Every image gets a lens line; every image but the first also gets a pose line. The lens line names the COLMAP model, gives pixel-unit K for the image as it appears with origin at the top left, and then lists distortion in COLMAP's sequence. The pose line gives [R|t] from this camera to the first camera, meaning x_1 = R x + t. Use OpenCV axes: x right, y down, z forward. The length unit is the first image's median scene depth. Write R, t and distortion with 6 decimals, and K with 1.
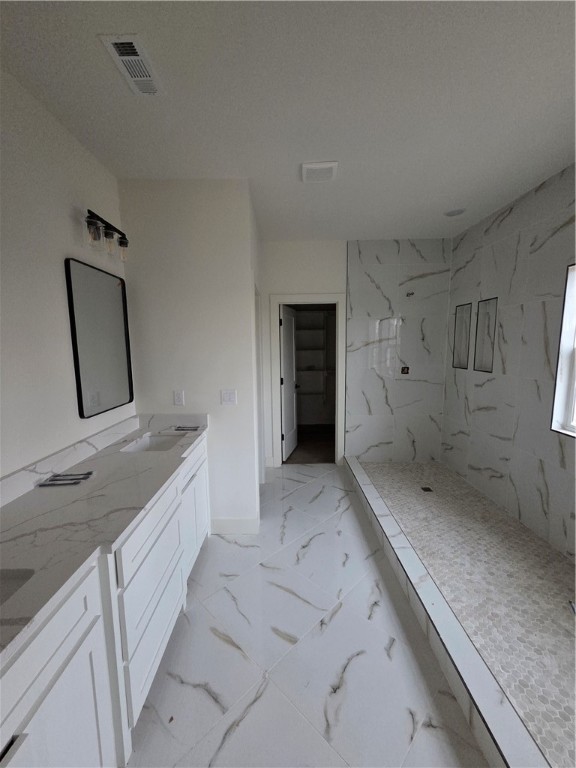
lens RADIAL K [[313.8, 0, 287.6], [0, 313.8, 385.0], [0, 0, 1]] dist [0.007009, -0.001248]
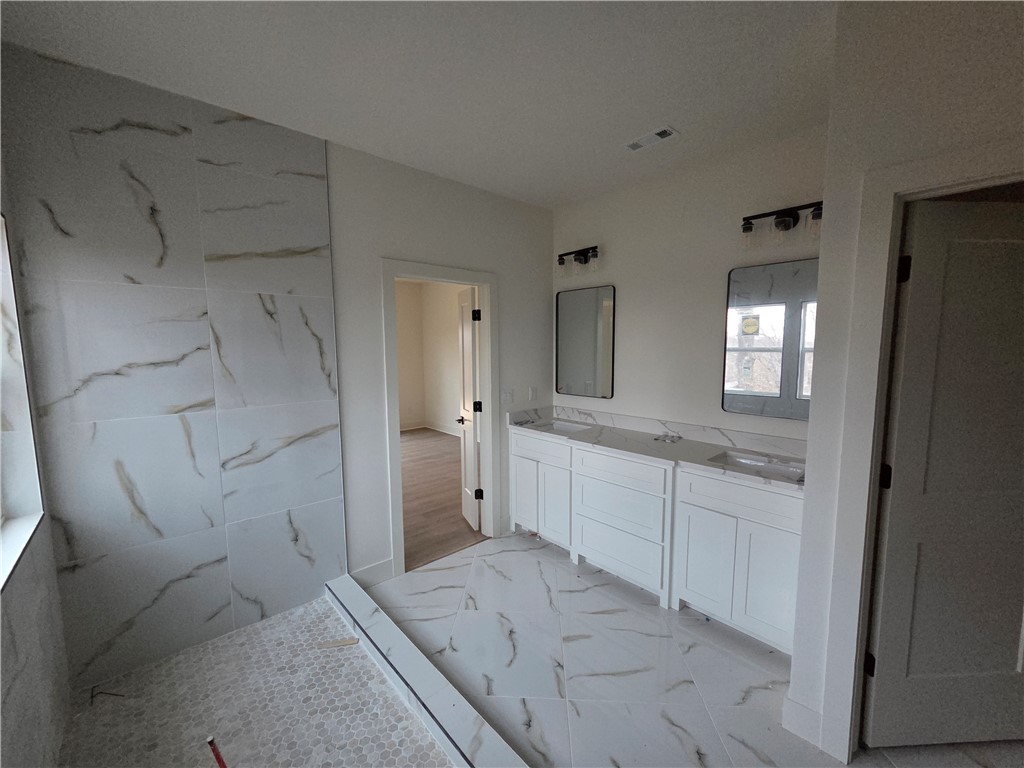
lens RADIAL K [[418.4, 0, 510.7], [0, 418.4, 386.9], [0, 0, 1]] dist [0.007009, -0.001248]
pose [[-0.754624, 0.079215, -0.651359, 0.929682], [-0.069833, 0.977352, 0.199764, -0.230676], [0.652431, 0.196233, -0.732001, 1.642851]]
